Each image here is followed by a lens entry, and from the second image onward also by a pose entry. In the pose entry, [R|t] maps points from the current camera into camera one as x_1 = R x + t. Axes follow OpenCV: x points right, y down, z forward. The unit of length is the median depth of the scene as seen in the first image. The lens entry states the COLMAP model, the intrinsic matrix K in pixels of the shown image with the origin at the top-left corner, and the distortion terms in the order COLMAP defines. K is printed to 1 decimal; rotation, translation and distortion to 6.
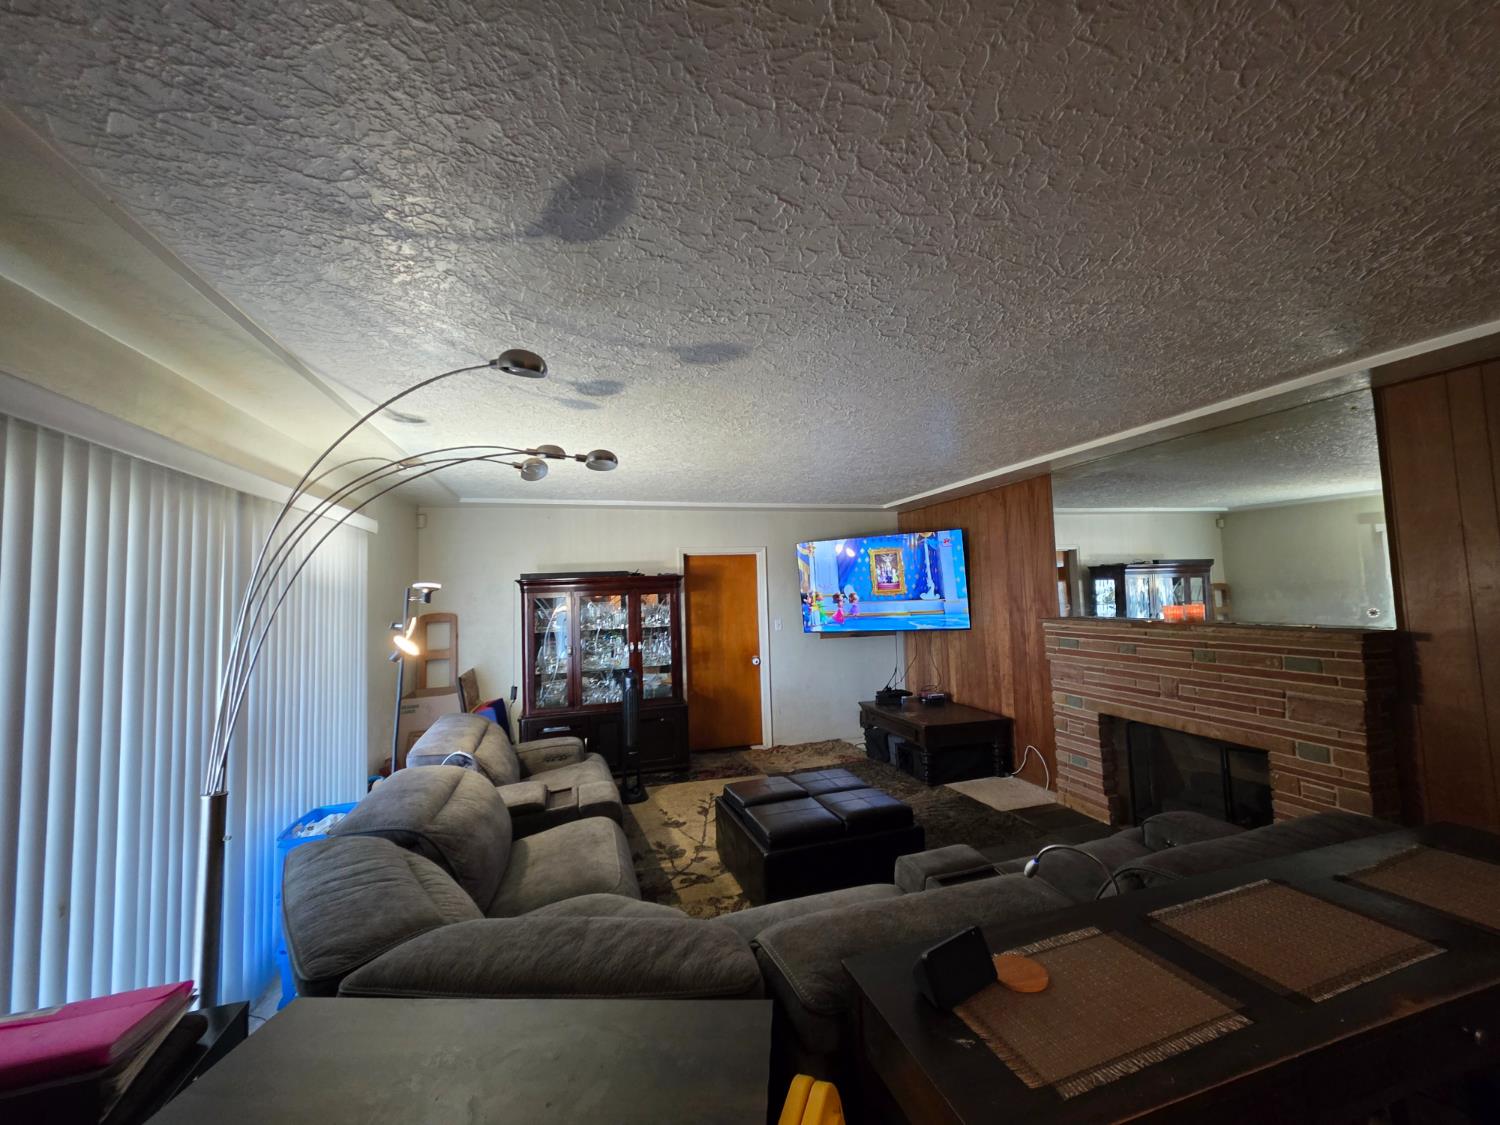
lens RADIAL K [[608.4, 0, 762.5], [0, 608.4, 559.9], [0, 0, 1]] dist [-0.000199, -0.000992]
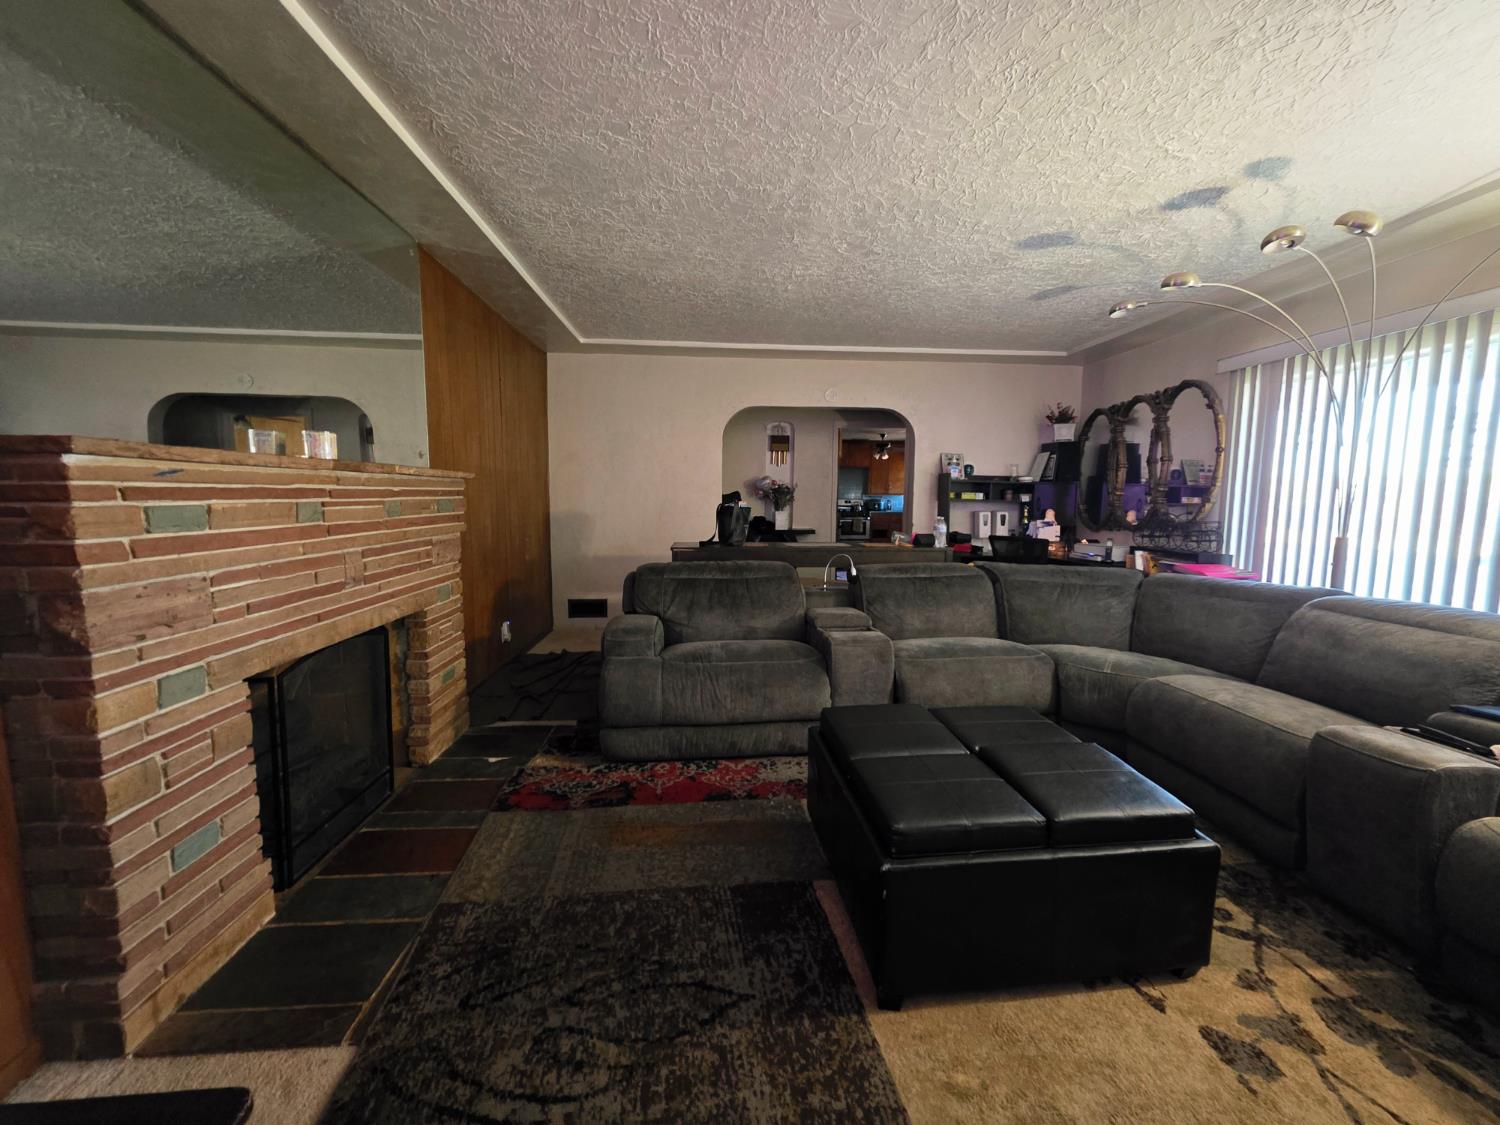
lens RADIAL K [[592.0, 0, 750.0], [0, 592.0, 562.5], [0, 0, 1]] dist [0.000935, 0.000184]
pose [[-0.970112, -0.006538, 0.242569, 0.135239], [0.007716, 0.998300, 0.057770, 0.166159], [-0.242534, 0.057915, -0.968413, 1.422049]]
